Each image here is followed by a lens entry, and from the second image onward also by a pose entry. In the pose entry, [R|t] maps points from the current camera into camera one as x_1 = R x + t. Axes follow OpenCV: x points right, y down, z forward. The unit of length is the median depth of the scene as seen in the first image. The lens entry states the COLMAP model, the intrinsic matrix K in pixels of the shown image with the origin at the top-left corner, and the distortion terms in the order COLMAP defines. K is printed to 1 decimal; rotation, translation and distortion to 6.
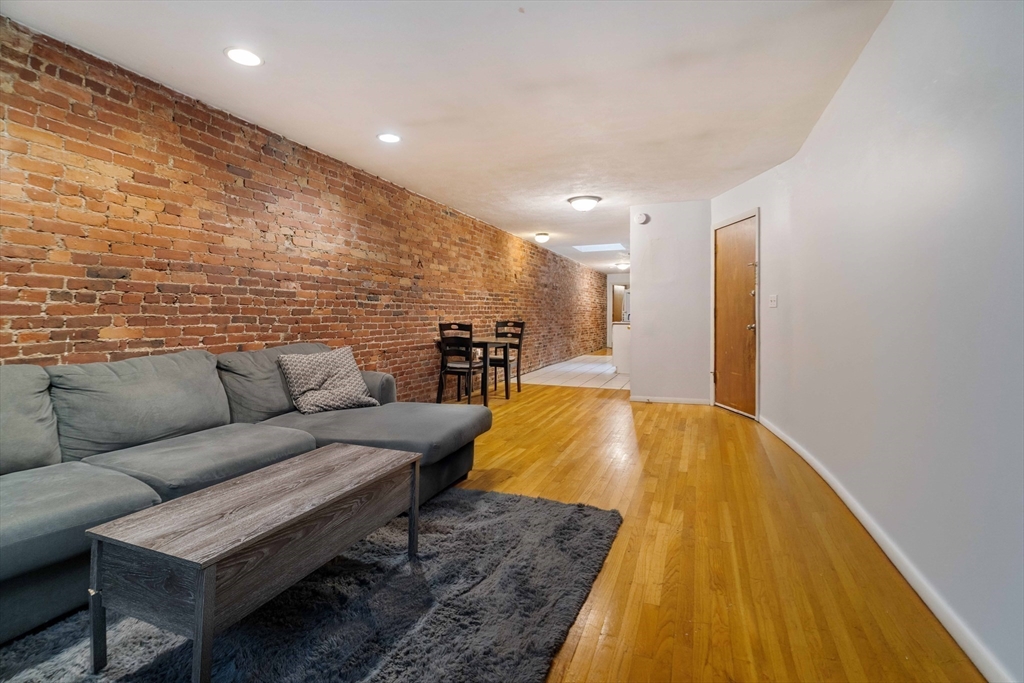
lens RADIAL K [[471.2, 0, 511.7], [0, 471.2, 328.0], [0, 0, 1]] dist [0.003853, 0.000404]
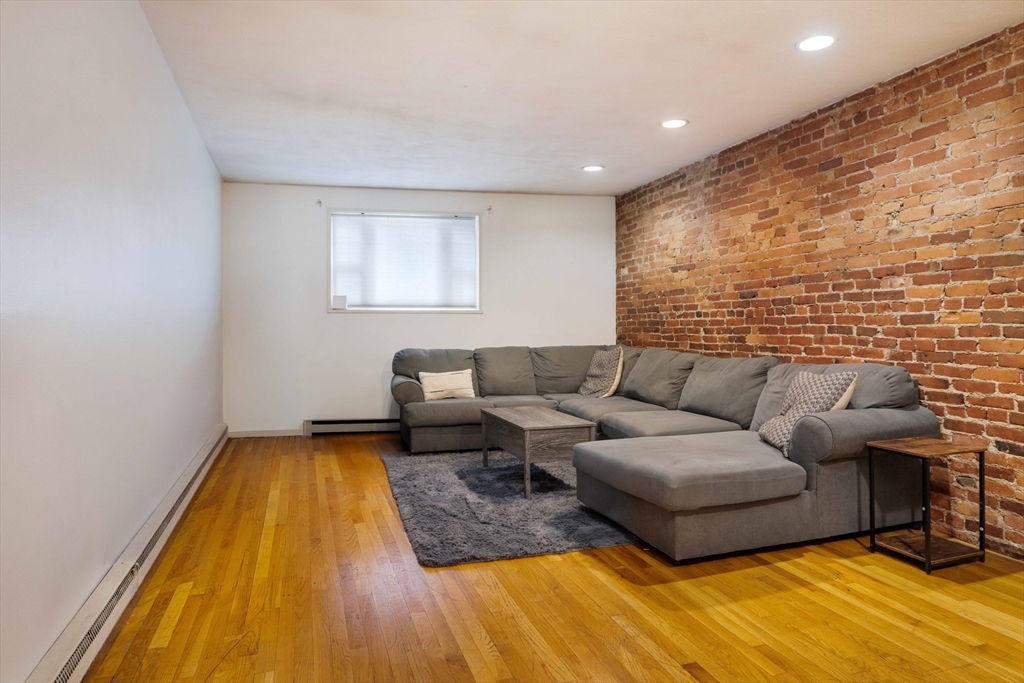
lens RADIAL K [[630.9, 0, 513.5], [0, 630.9, 333.6], [0, 0, 1]] dist [-0.002943, -0.000927]
pose [[-0.761006, 0.007112, -0.648705, 0.666602], [-0.014382, 0.999509, 0.027830, -0.035877], [0.648585, 0.030508, -0.760531, 1.552119]]
